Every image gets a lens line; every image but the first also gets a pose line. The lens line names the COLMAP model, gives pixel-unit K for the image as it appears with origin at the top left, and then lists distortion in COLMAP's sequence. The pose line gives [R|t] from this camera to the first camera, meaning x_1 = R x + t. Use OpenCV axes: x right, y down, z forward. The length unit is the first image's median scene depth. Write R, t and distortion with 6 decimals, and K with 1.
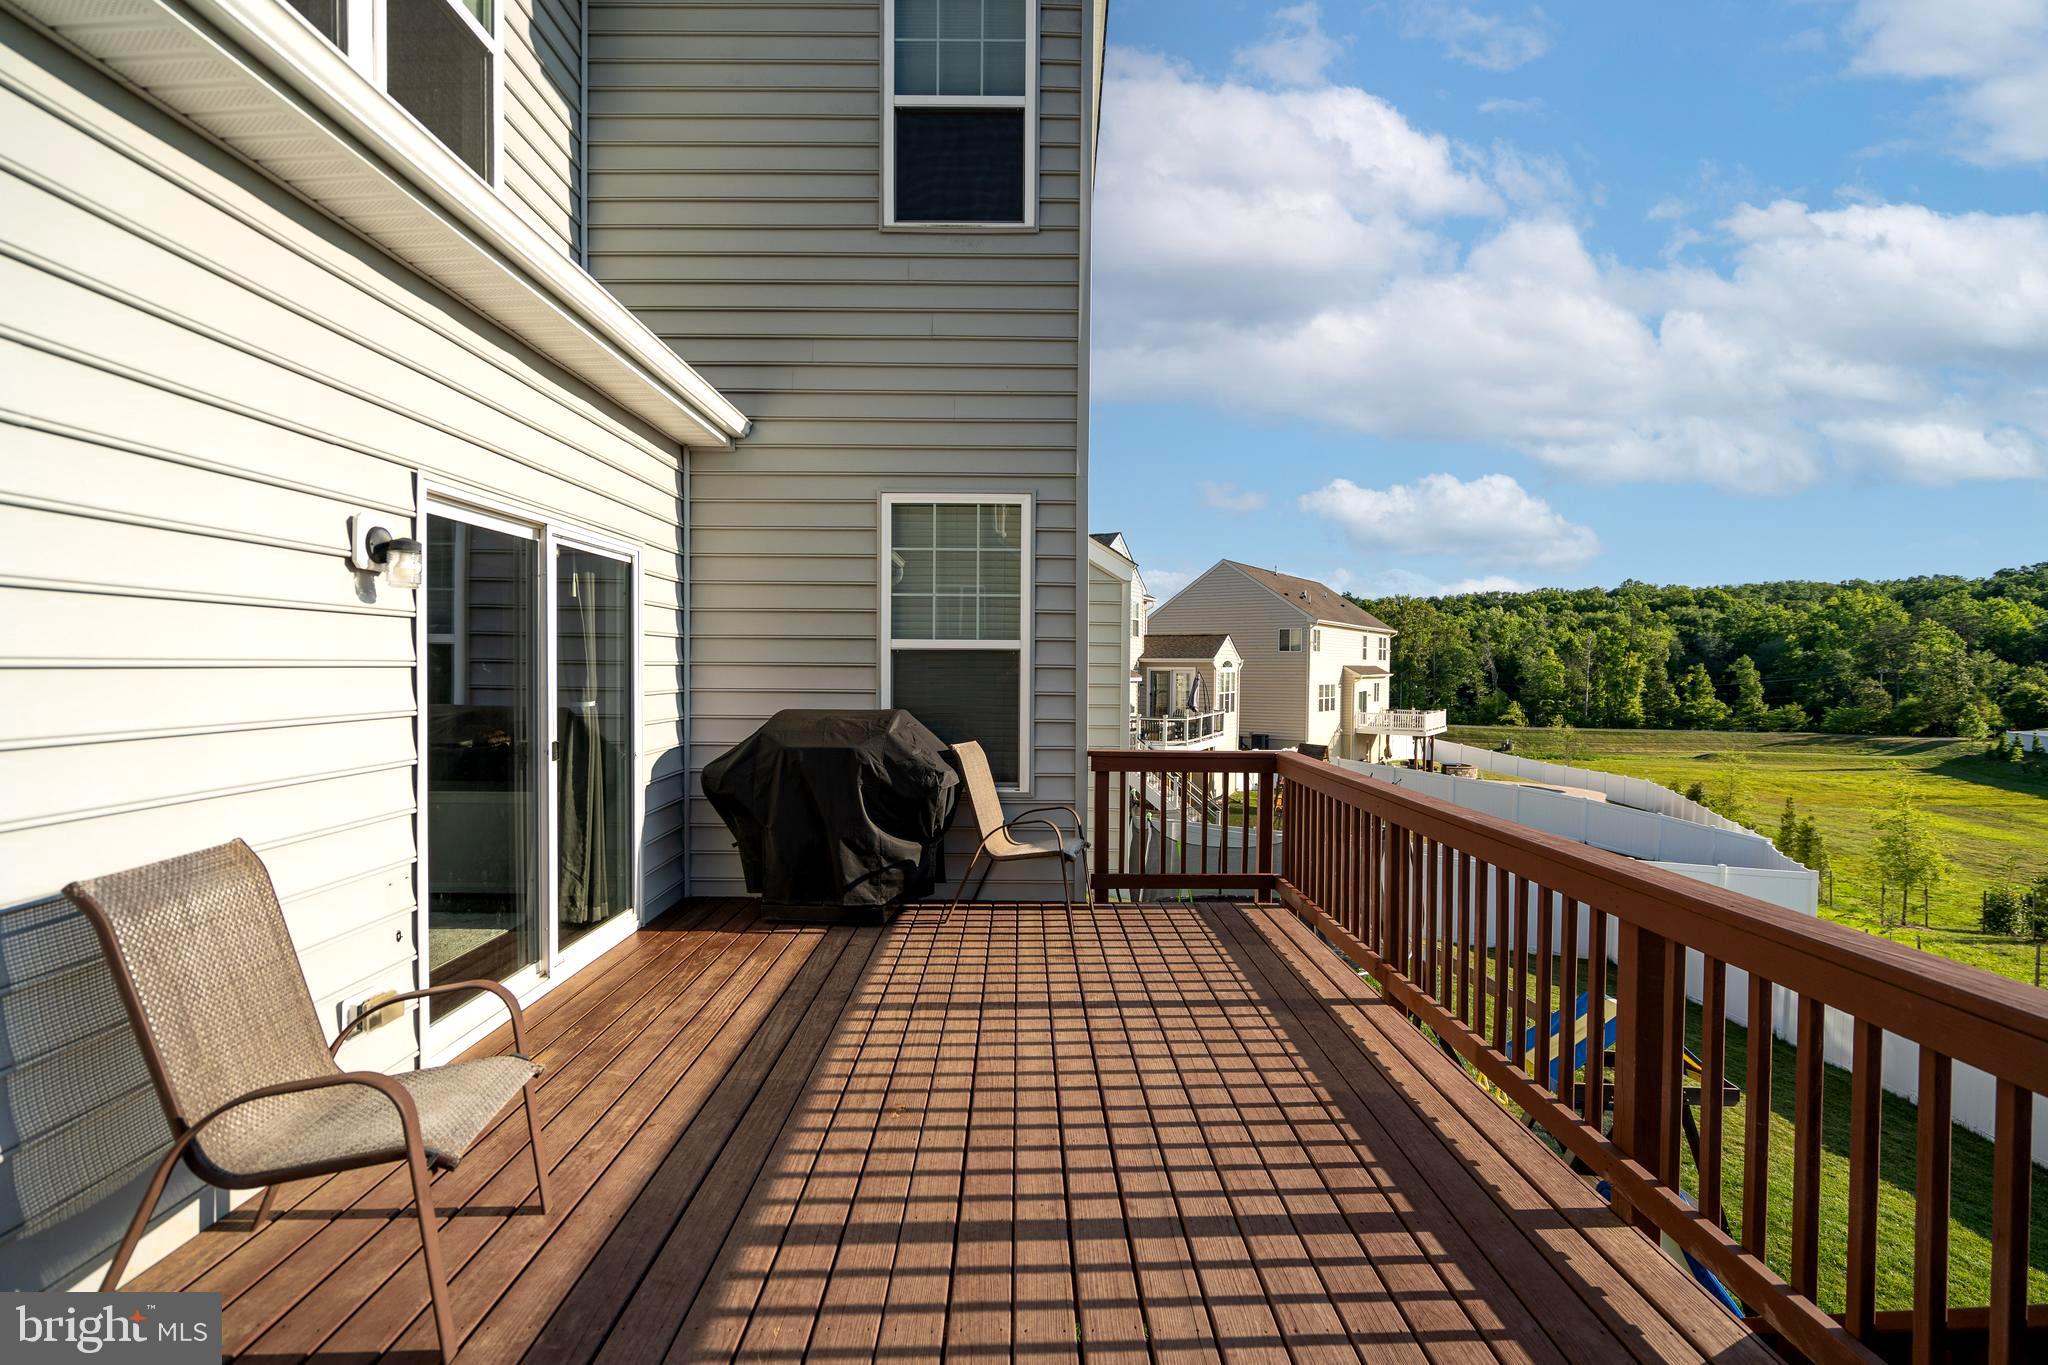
lens RADIAL K [[926.3, 0, 1024.0], [0, 926.3, 682.5], [0, 0, 1]] dist [0.002171, 0.000724]
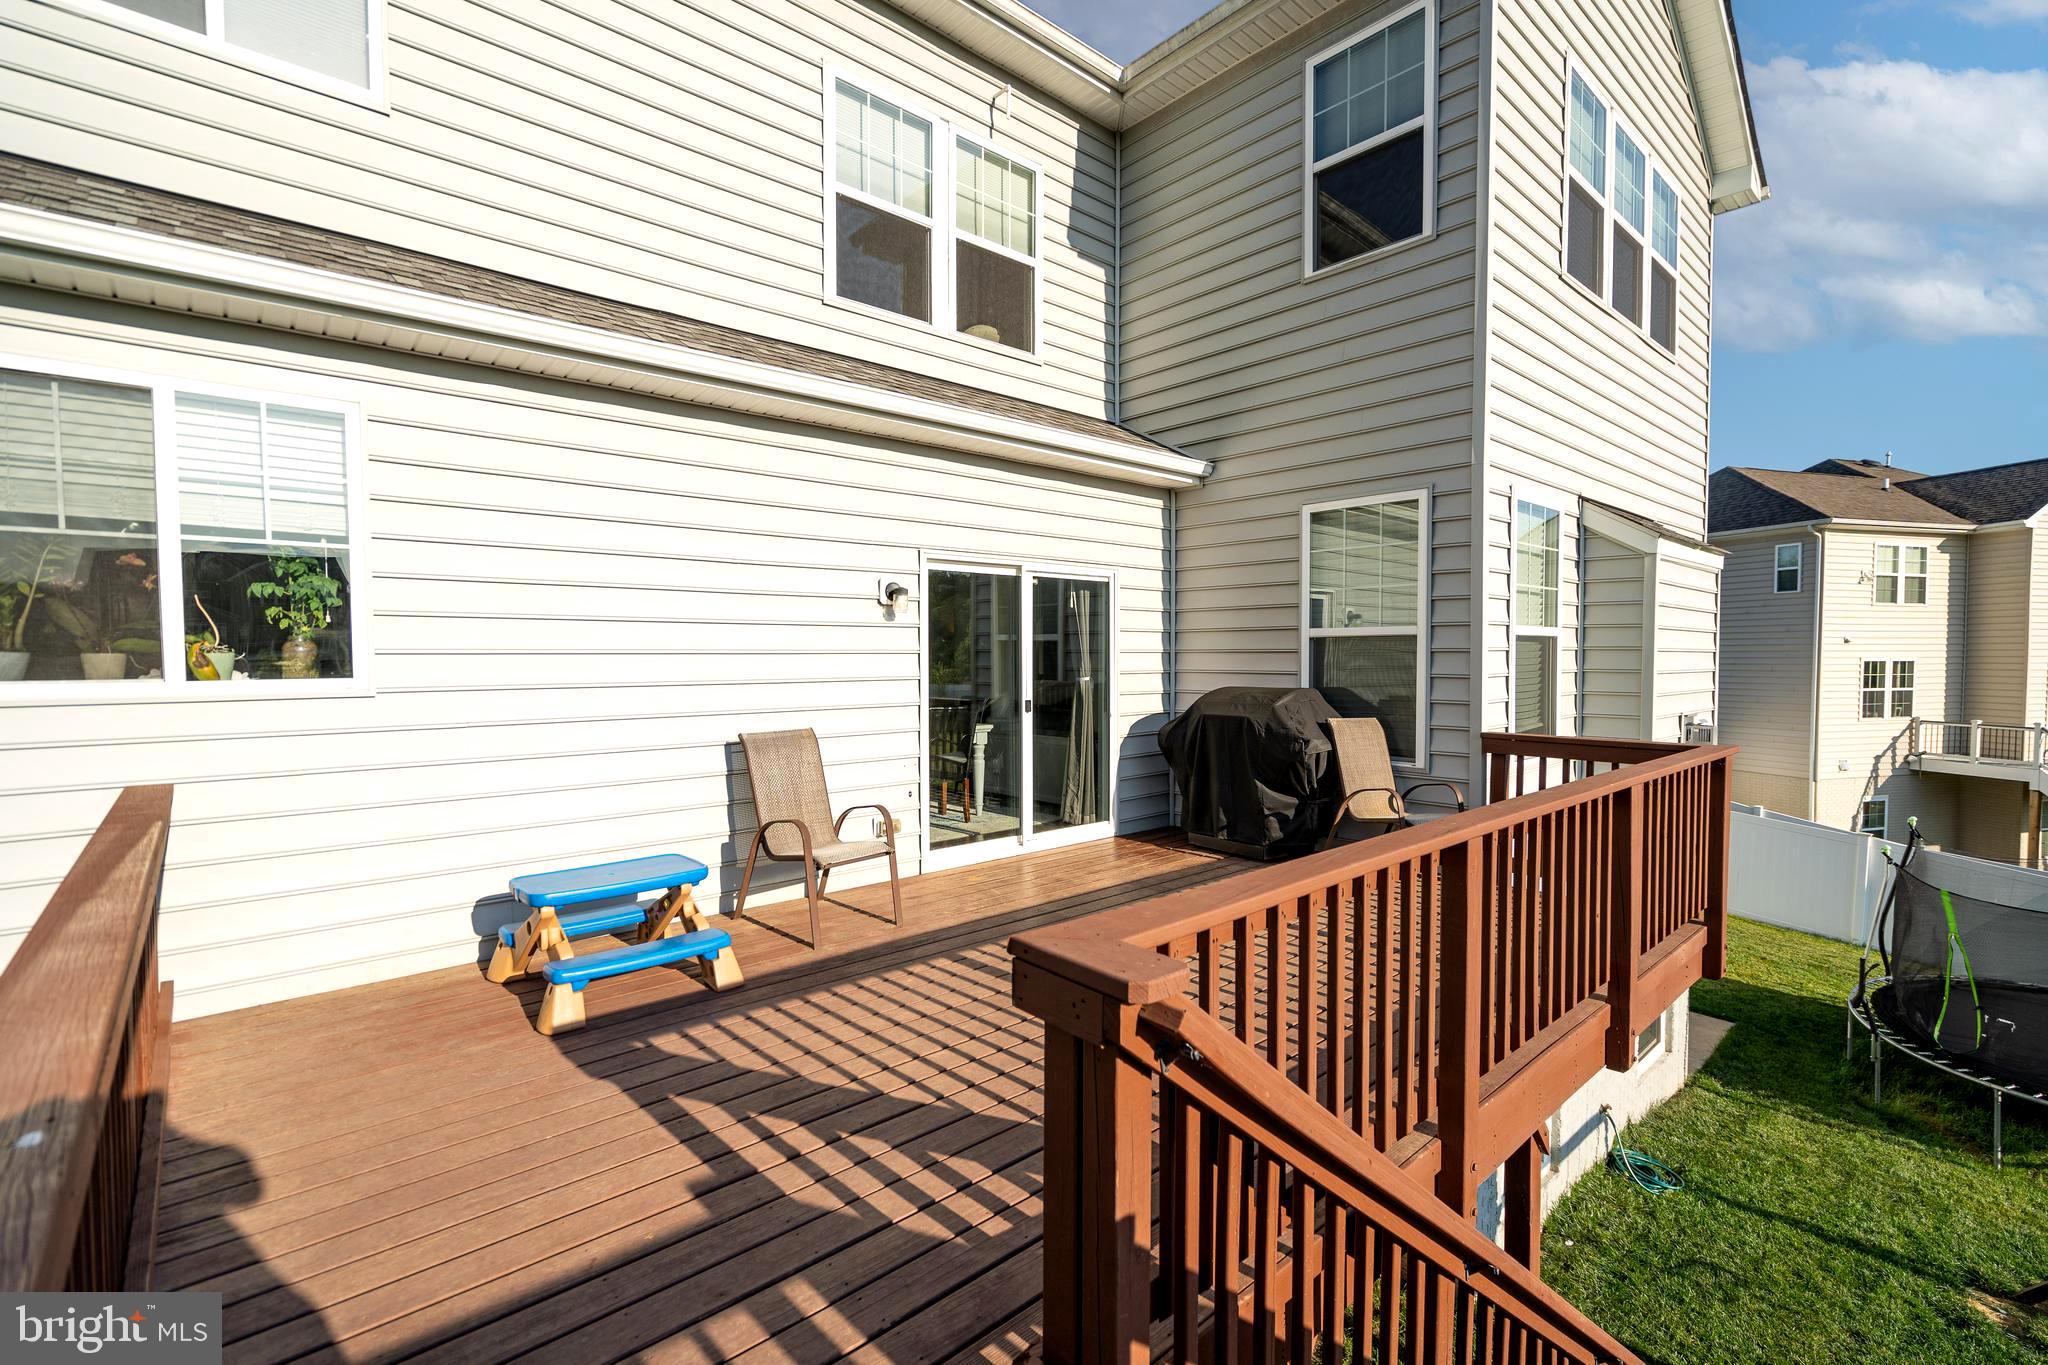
lens RADIAL K [[926.3, 0, 1024.0], [0, 926.3, 682.5], [0, 0, 1]] dist [0.002171, 0.000724]
pose [[0.665685, 0.014040, -0.746101, 0.499312], [-0.007313, 0.999898, 0.012291, 0.009953], [0.746197, -0.002726, 0.665720, -0.053786]]
